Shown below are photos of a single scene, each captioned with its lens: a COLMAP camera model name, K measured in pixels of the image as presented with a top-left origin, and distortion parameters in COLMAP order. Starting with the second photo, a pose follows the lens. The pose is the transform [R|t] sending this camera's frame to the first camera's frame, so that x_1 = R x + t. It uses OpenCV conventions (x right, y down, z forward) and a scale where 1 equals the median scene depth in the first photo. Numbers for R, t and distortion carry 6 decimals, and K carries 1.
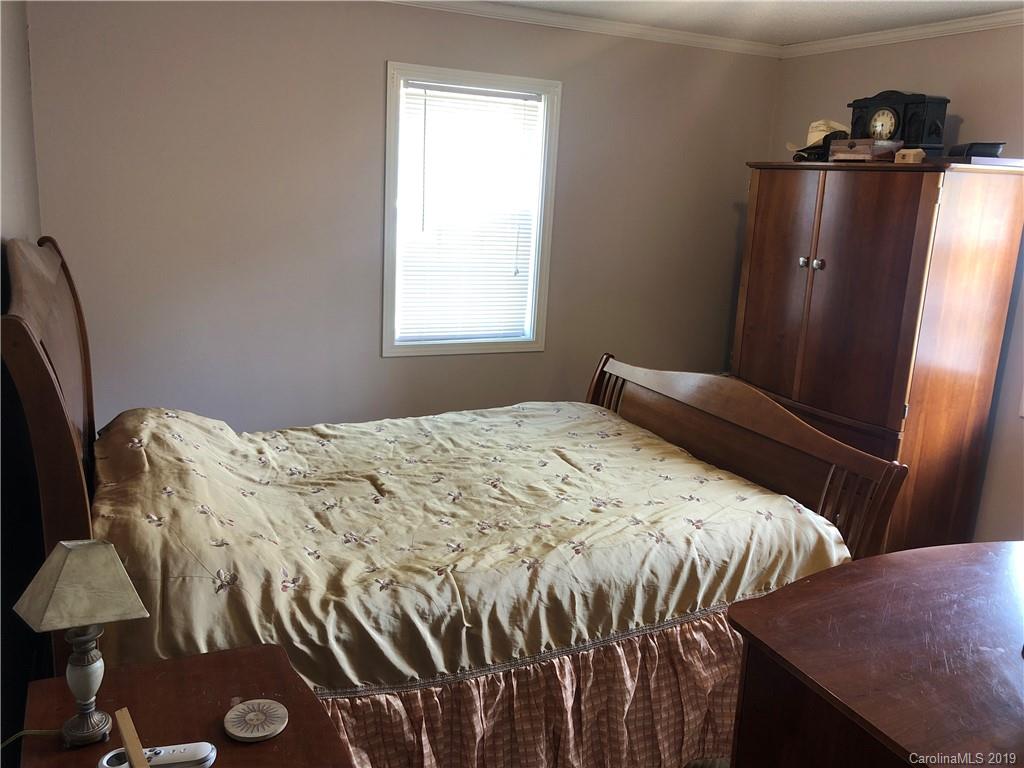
lens RADIAL K [[850.0, 0, 506.4], [0, 850.0, 382.0], [0, 0, 1]] dist [0.032568, -0.001641]
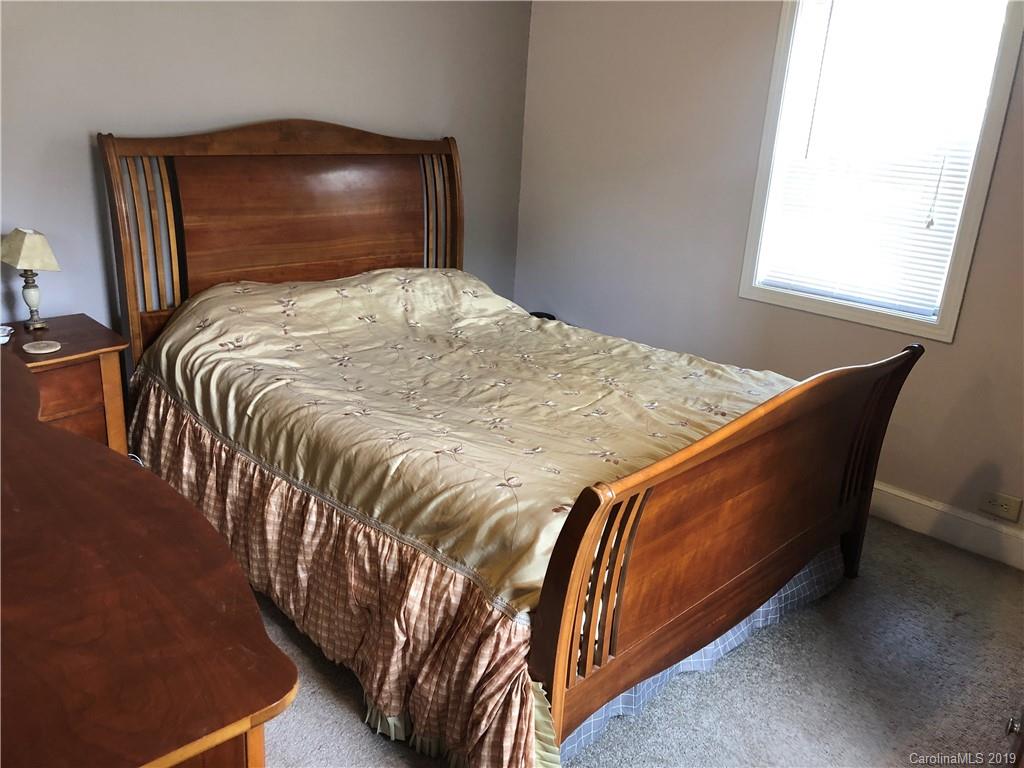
lens RADIAL K [[850.0, 0, 506.2], [0, 850.0, 388.4], [0, 0, 1]] dist [0.032568, -0.001641]
pose [[0.333582, 0.272086, -0.902603, 0.922209], [-0.254760, 0.947839, 0.191569, -0.071852], [0.907645, 0.166043, 0.385499, 0.637857]]
